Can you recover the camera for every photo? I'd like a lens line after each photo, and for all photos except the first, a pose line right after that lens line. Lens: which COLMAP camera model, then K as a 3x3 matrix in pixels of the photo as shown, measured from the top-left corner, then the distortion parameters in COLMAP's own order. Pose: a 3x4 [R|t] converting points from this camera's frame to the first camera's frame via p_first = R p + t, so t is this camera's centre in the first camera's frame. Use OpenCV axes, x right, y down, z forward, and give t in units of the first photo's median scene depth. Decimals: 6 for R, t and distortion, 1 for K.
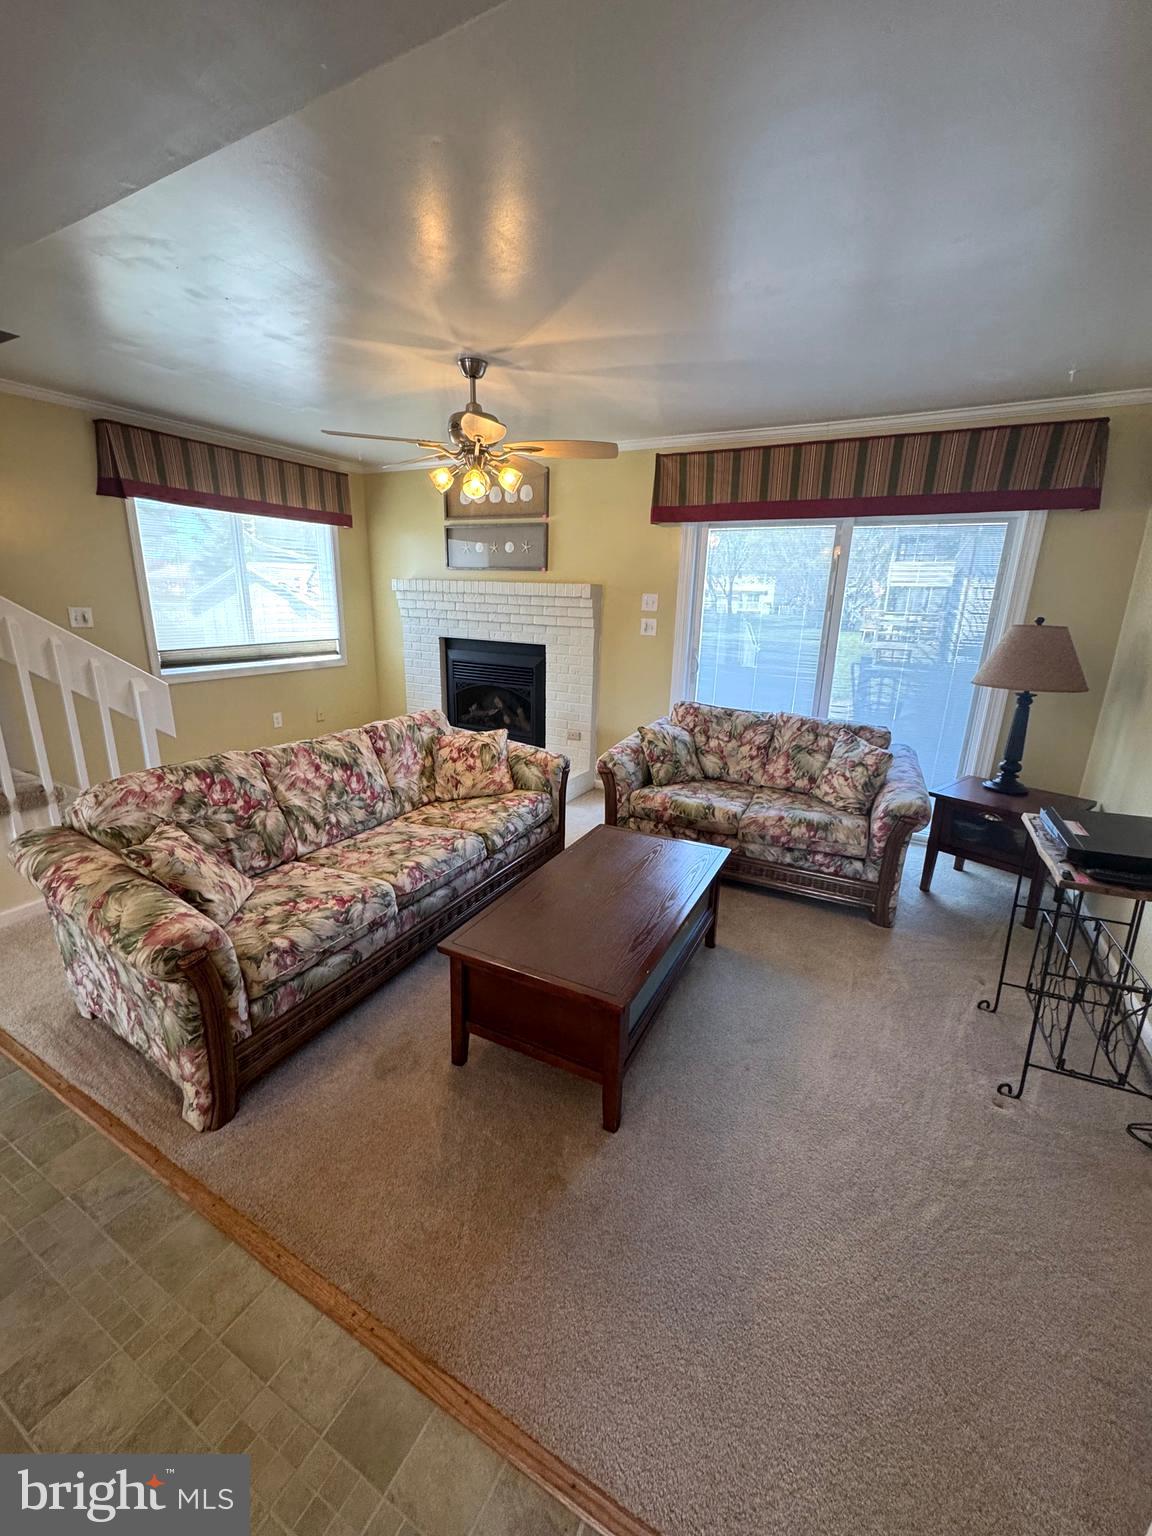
lens RADIAL K [[612.9, 0, 573.9], [0, 612.9, 767.0], [0, 0, 1]] dist [-0.003531, 0.000537]
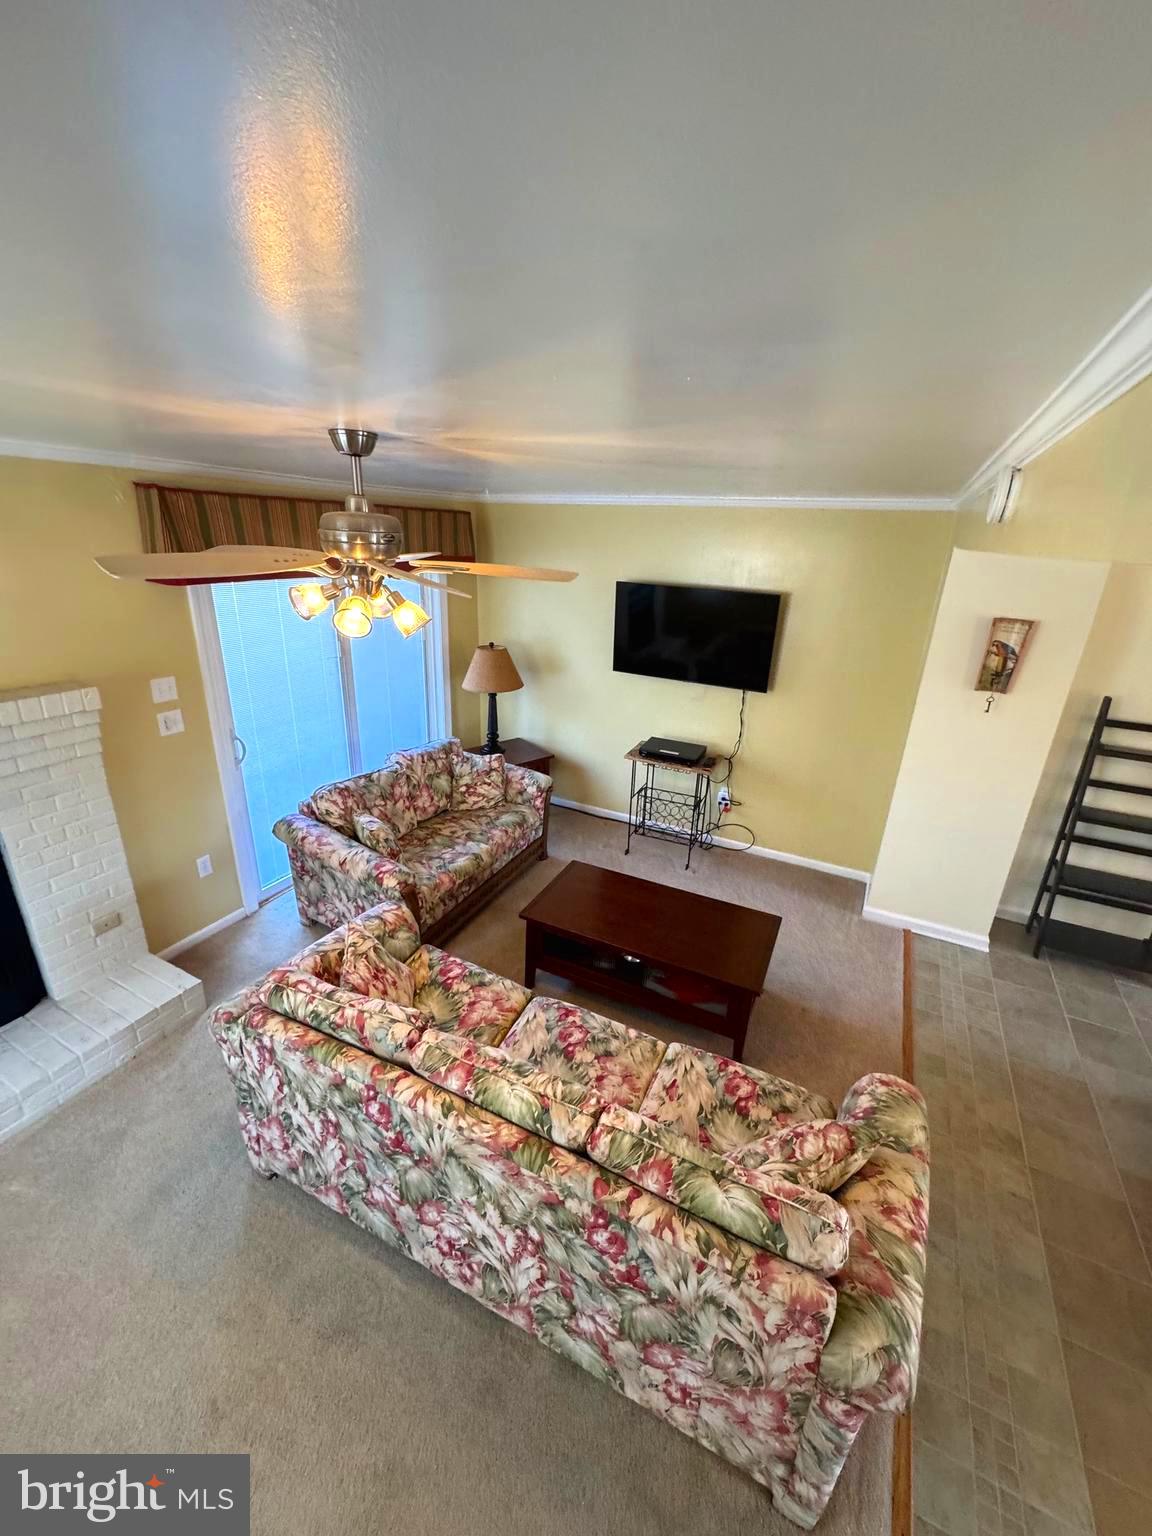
lens RADIAL K [[612.9, 0, 575.0], [0, 612.9, 769.9], [0, 0, 1]] dist [-0.003531, 0.000537]
pose [[-0.019227, -0.382084, 0.923927, -0.717207], [0.236304, 0.896181, 0.375527, -0.430357], [-0.971489, 0.225548, 0.073057, 0.656349]]
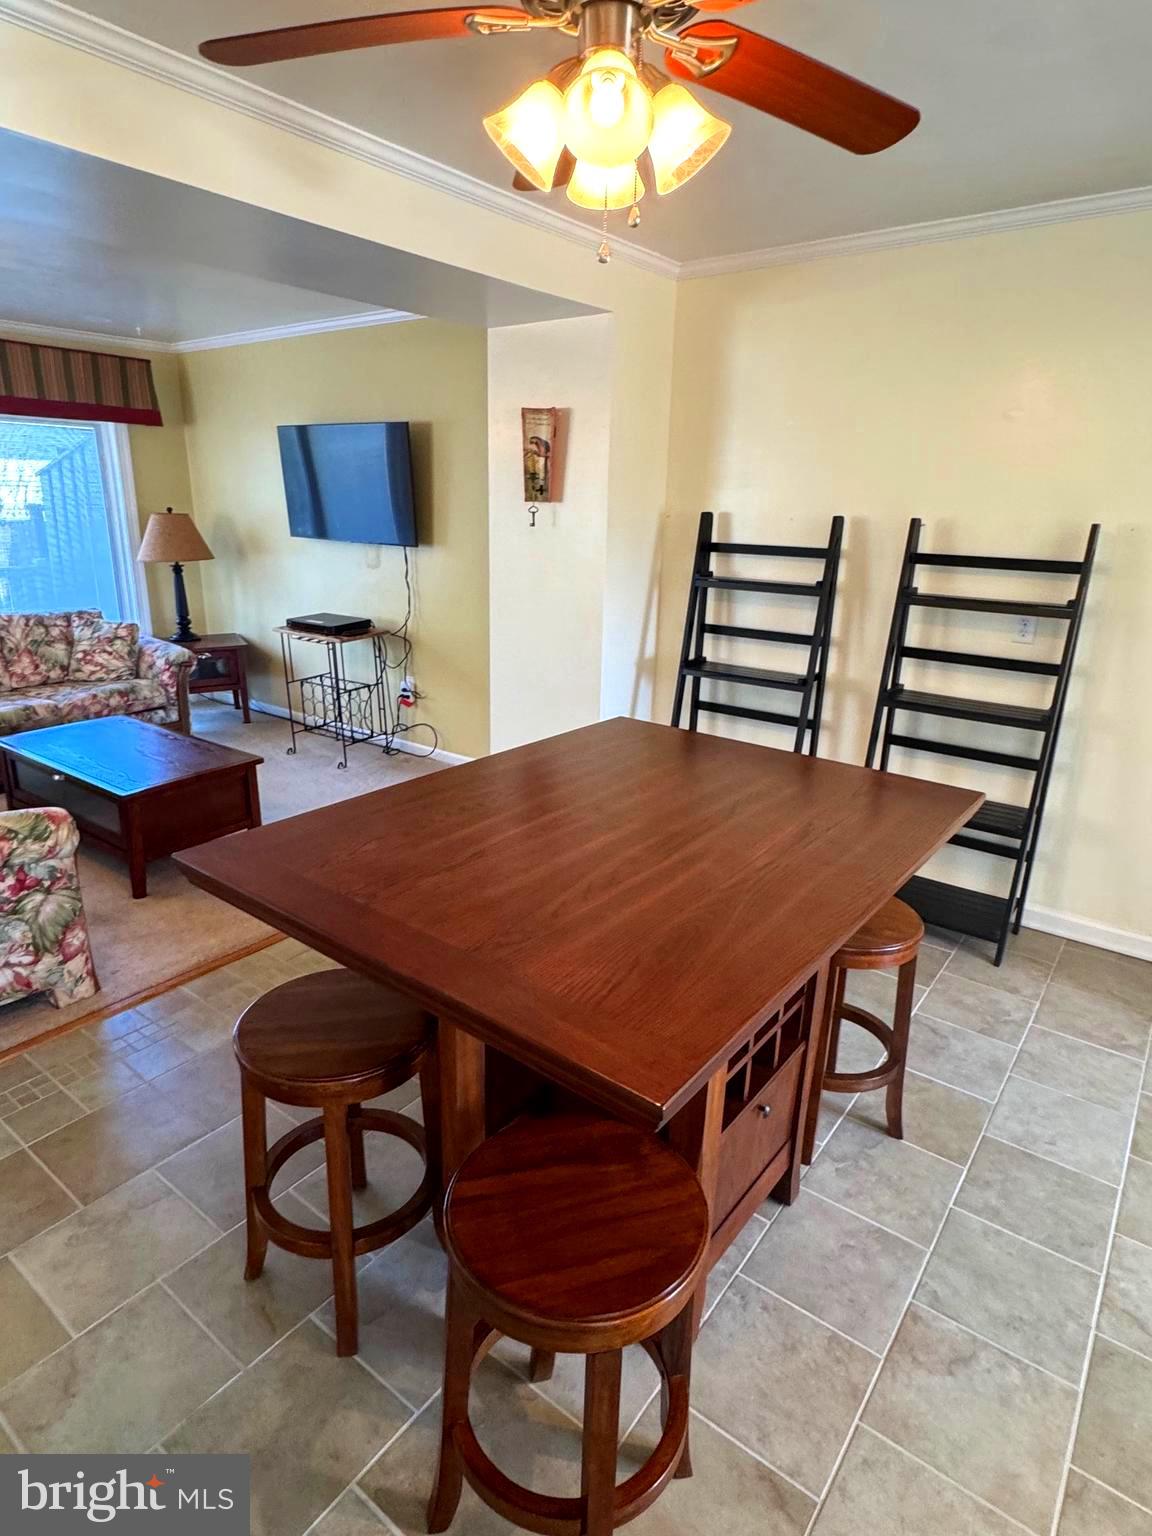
lens RADIAL K [[855.9, 0, 569.3], [0, 855.9, 767.2], [0, 0, 1]] dist [-0.003702, 0.001923]
pose [[0.155066, -0.317646, 0.935444, -0.926188], [0.250517, 0.928590, 0.273791, -0.005480], [-0.955613, 0.191889, 0.223569, -0.143055]]
